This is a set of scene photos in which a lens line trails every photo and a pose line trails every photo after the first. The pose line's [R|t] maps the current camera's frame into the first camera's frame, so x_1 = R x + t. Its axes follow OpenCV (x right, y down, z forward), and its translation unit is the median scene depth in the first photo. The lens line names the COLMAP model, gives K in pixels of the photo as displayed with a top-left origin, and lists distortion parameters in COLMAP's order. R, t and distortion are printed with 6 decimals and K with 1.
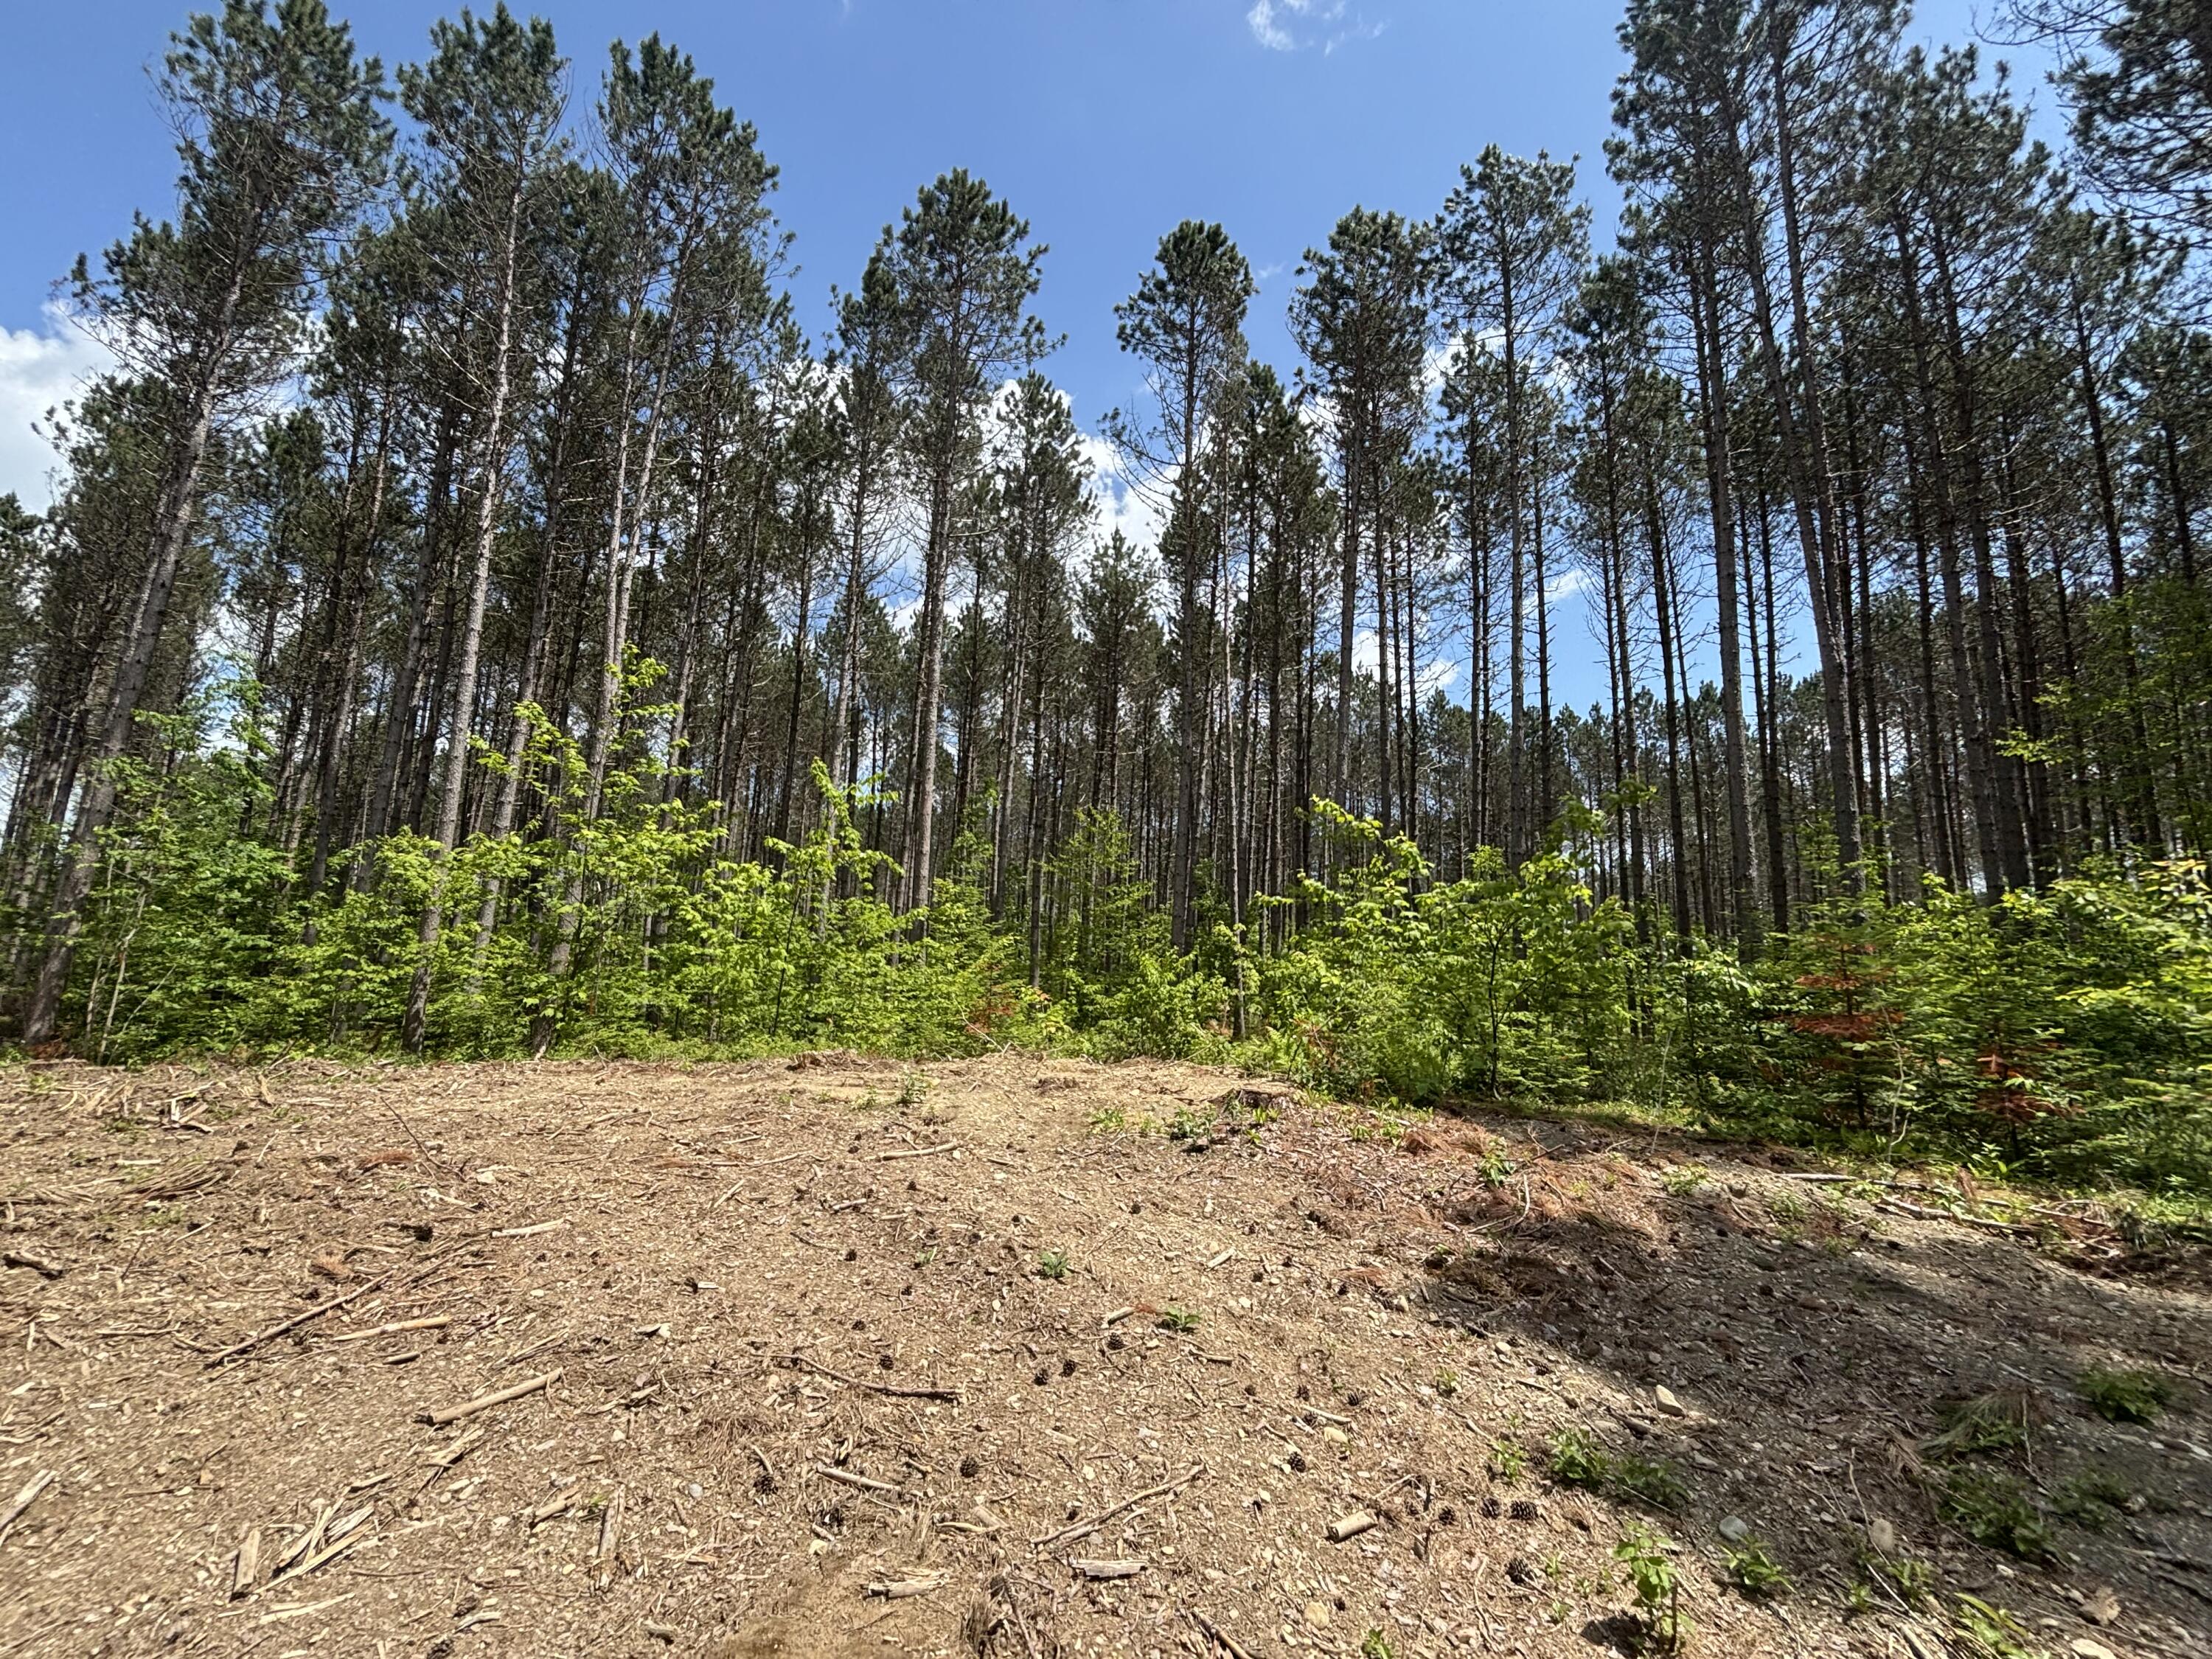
lens RADIAL K [[884.2, 0, 1101.2], [0, 884.2, 816.9], [0, 0, 1]] dist [-0.002612, -0.000319]
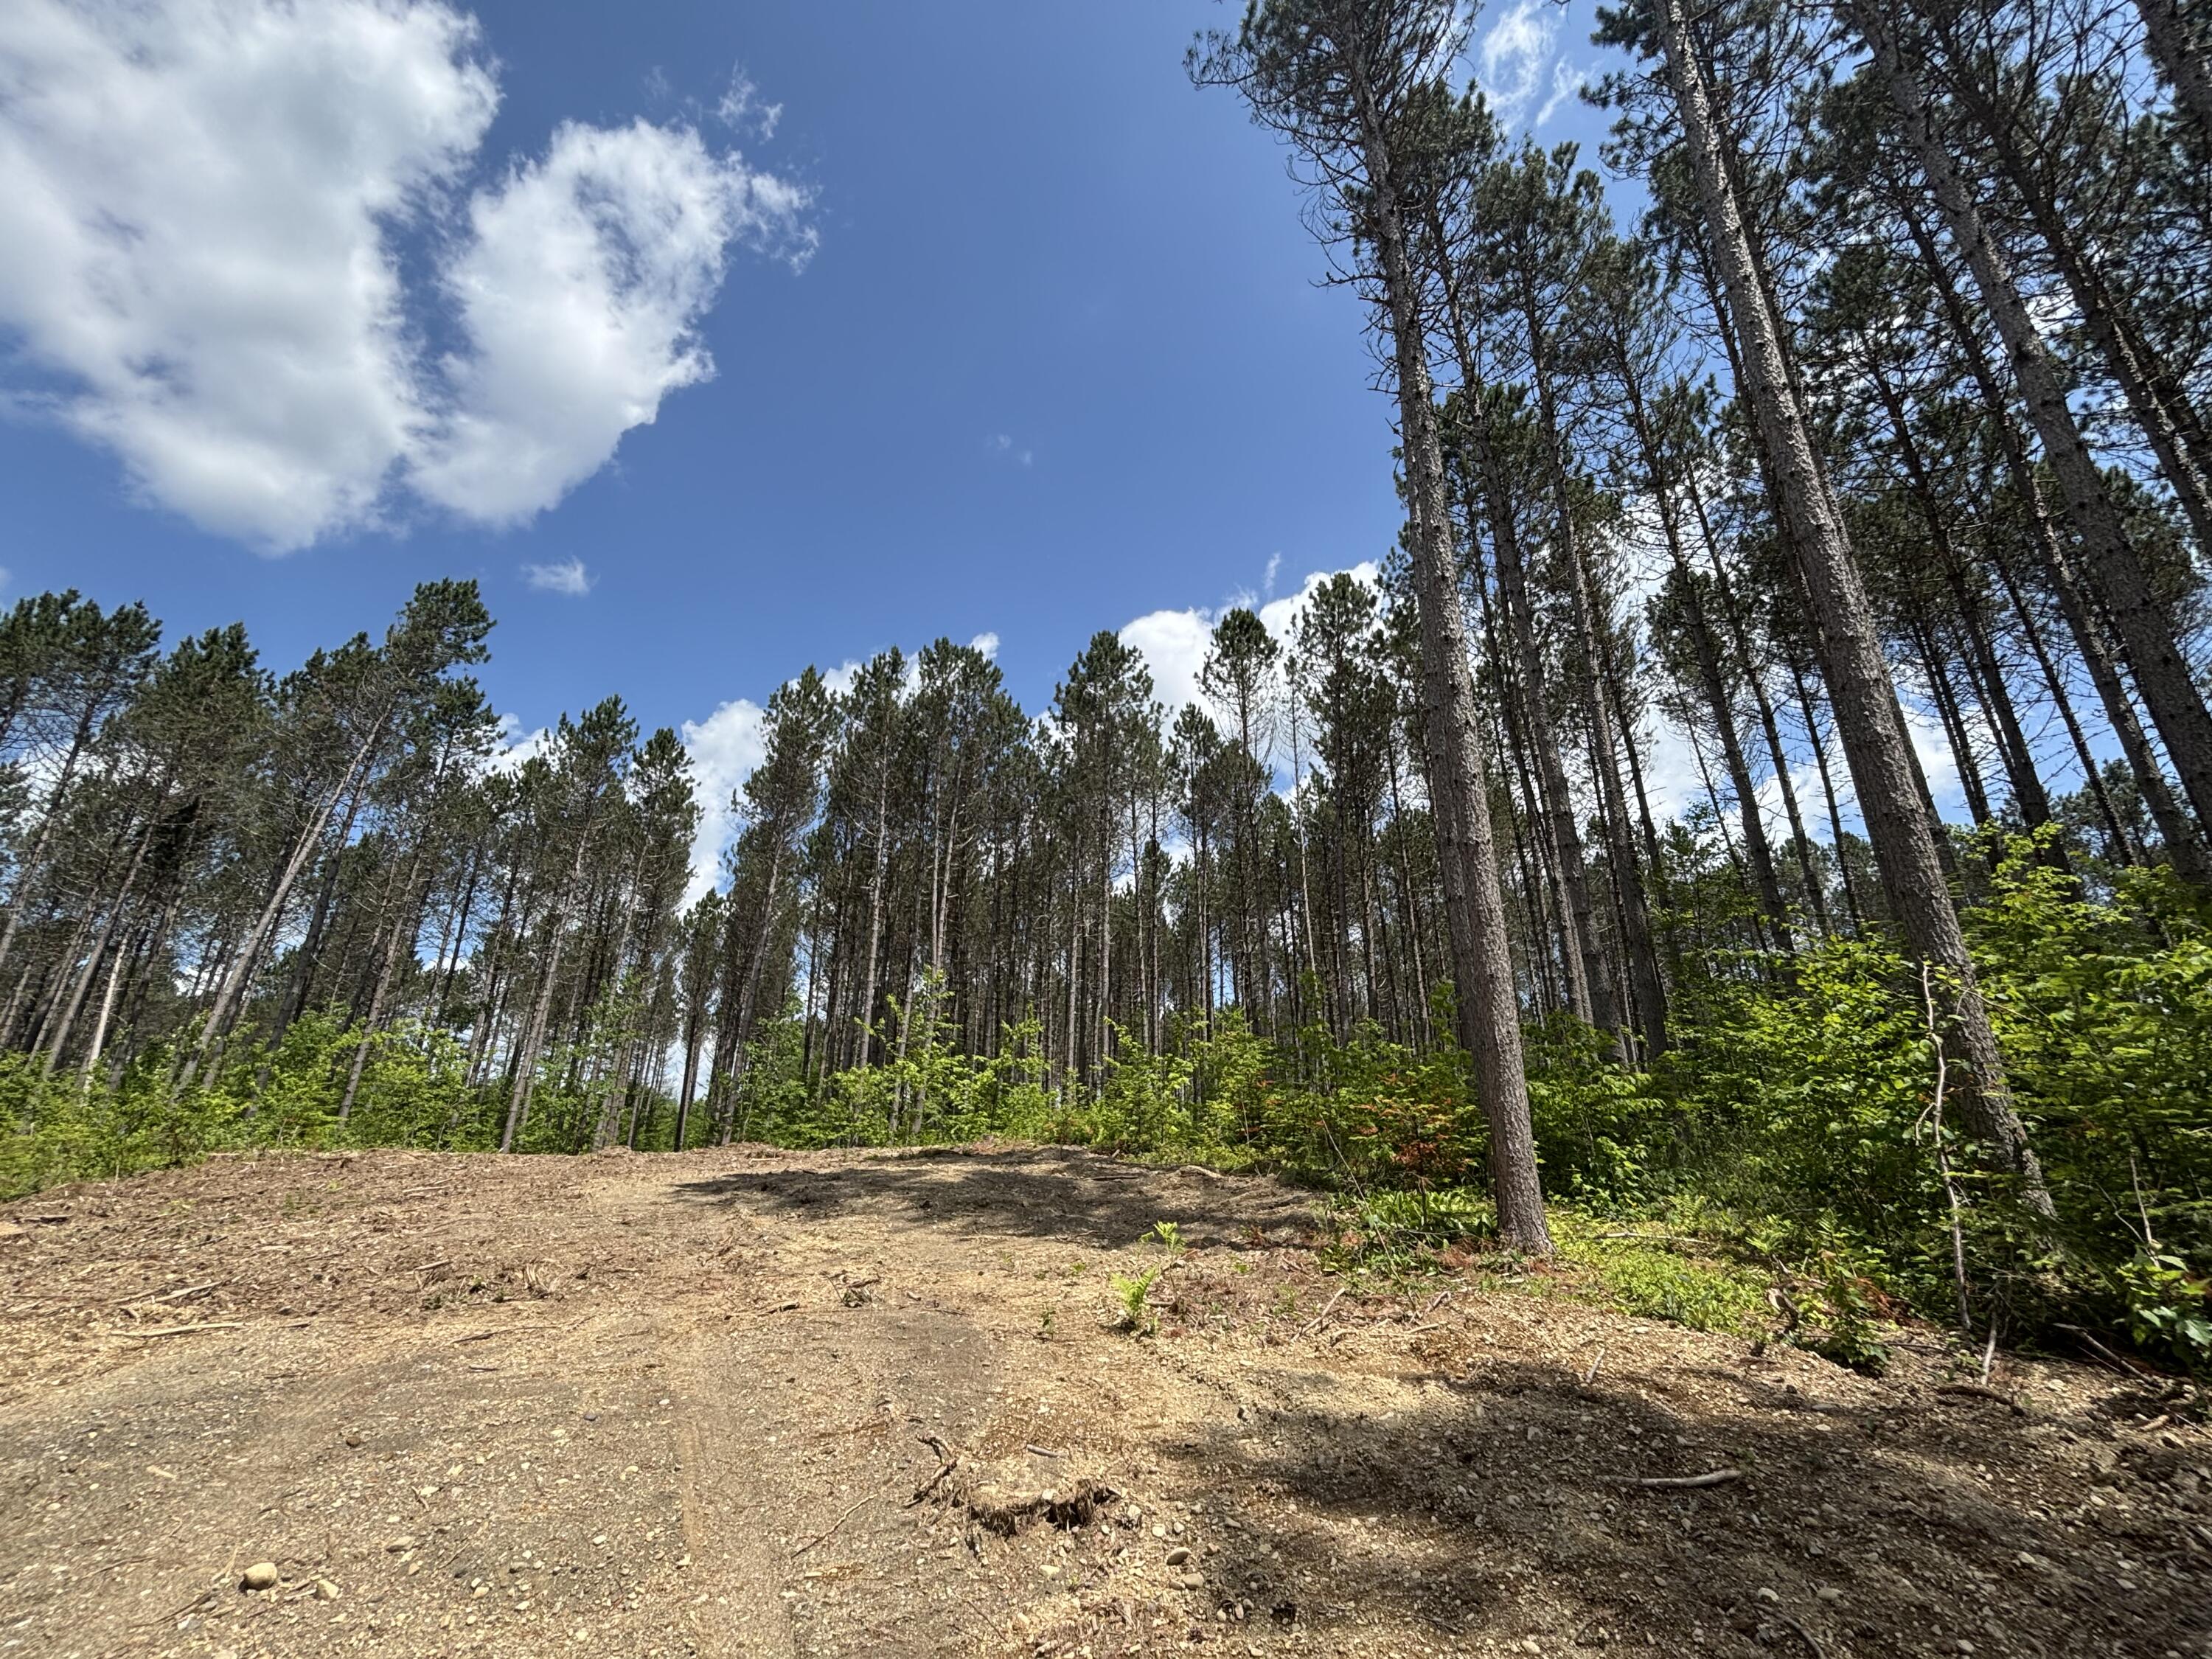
lens RADIAL K [[884.2, 0, 1101.2], [0, 884.2, 816.9], [0, 0, 1]] dist [-0.002612, -0.000319]
pose [[0.888586, -0.182764, -0.420727, 0.529102], [0.110311, 0.975422, -0.190744, -0.061647], [0.445248, 0.123082, 0.886908, -0.508245]]
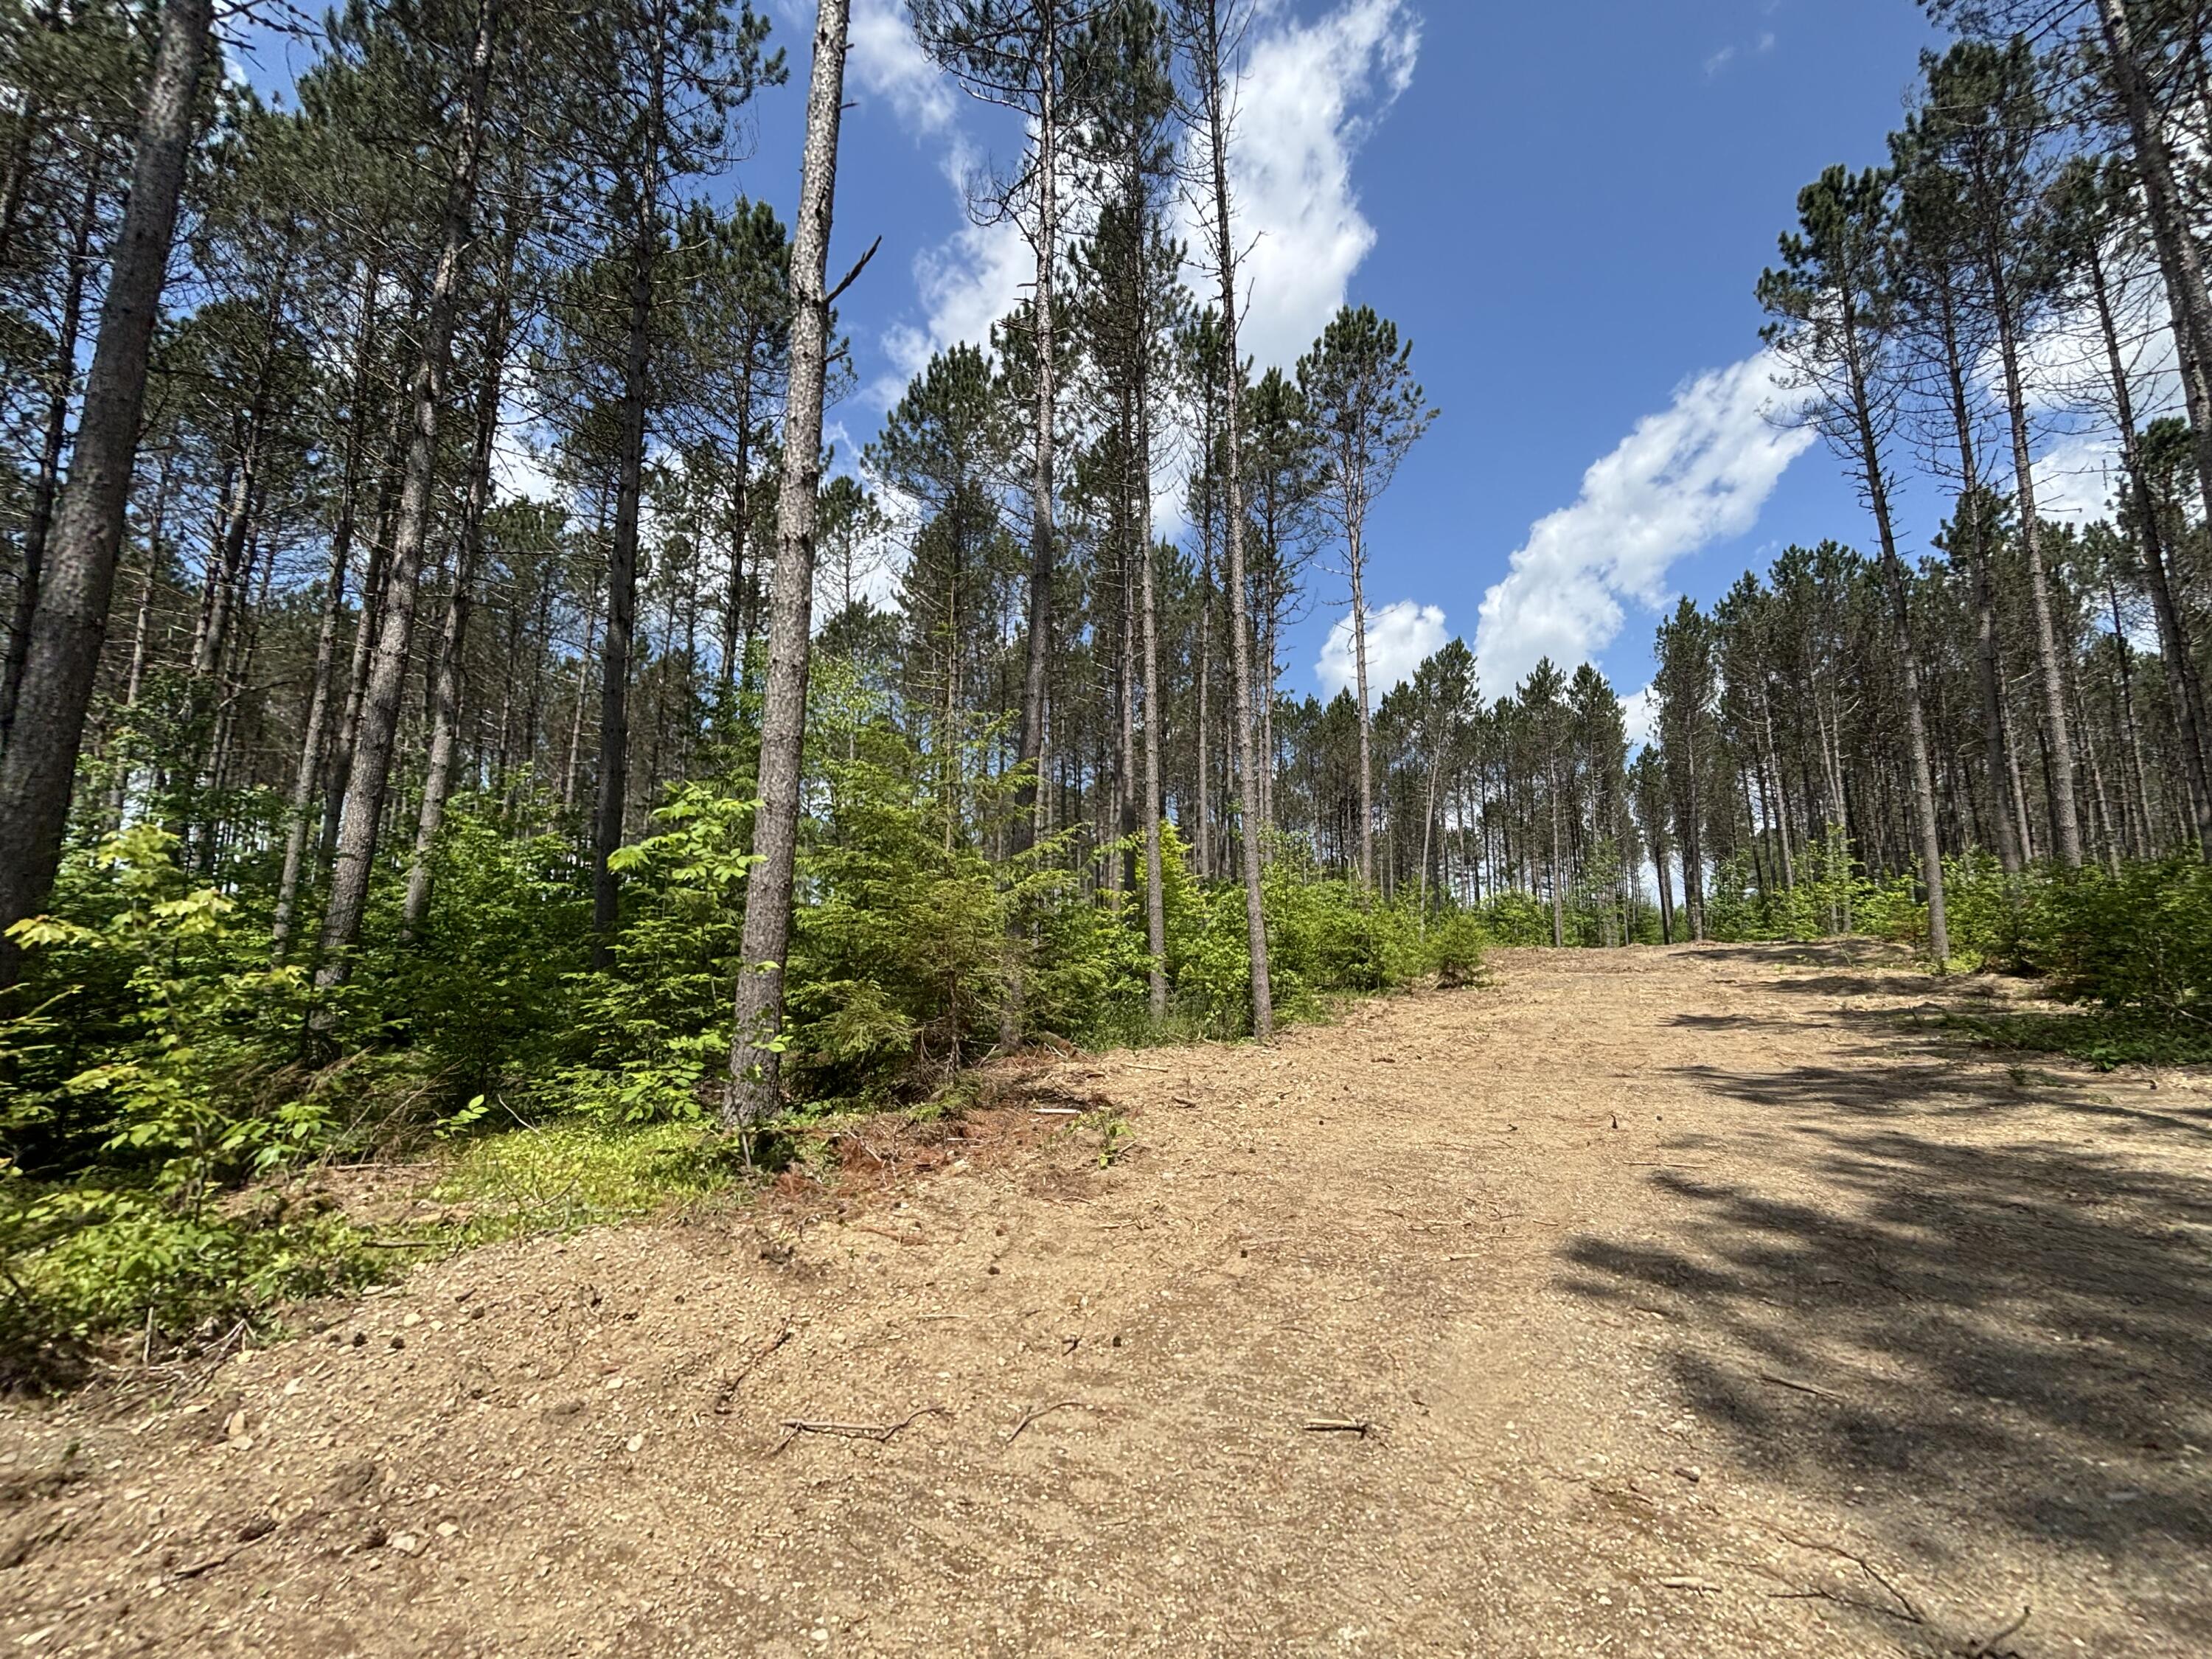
lens RADIAL K [[882.4, 0, 1096.2], [0, 882.4, 841.0], [0, 0, 1]] dist [0.000498, 0.000119]
pose [[0.102276, -0.149263, -0.983494, 1.219662], [0.207760, 0.970080, -0.125622, -0.154013], [0.972818, -0.191483, 0.130227, -1.069439]]
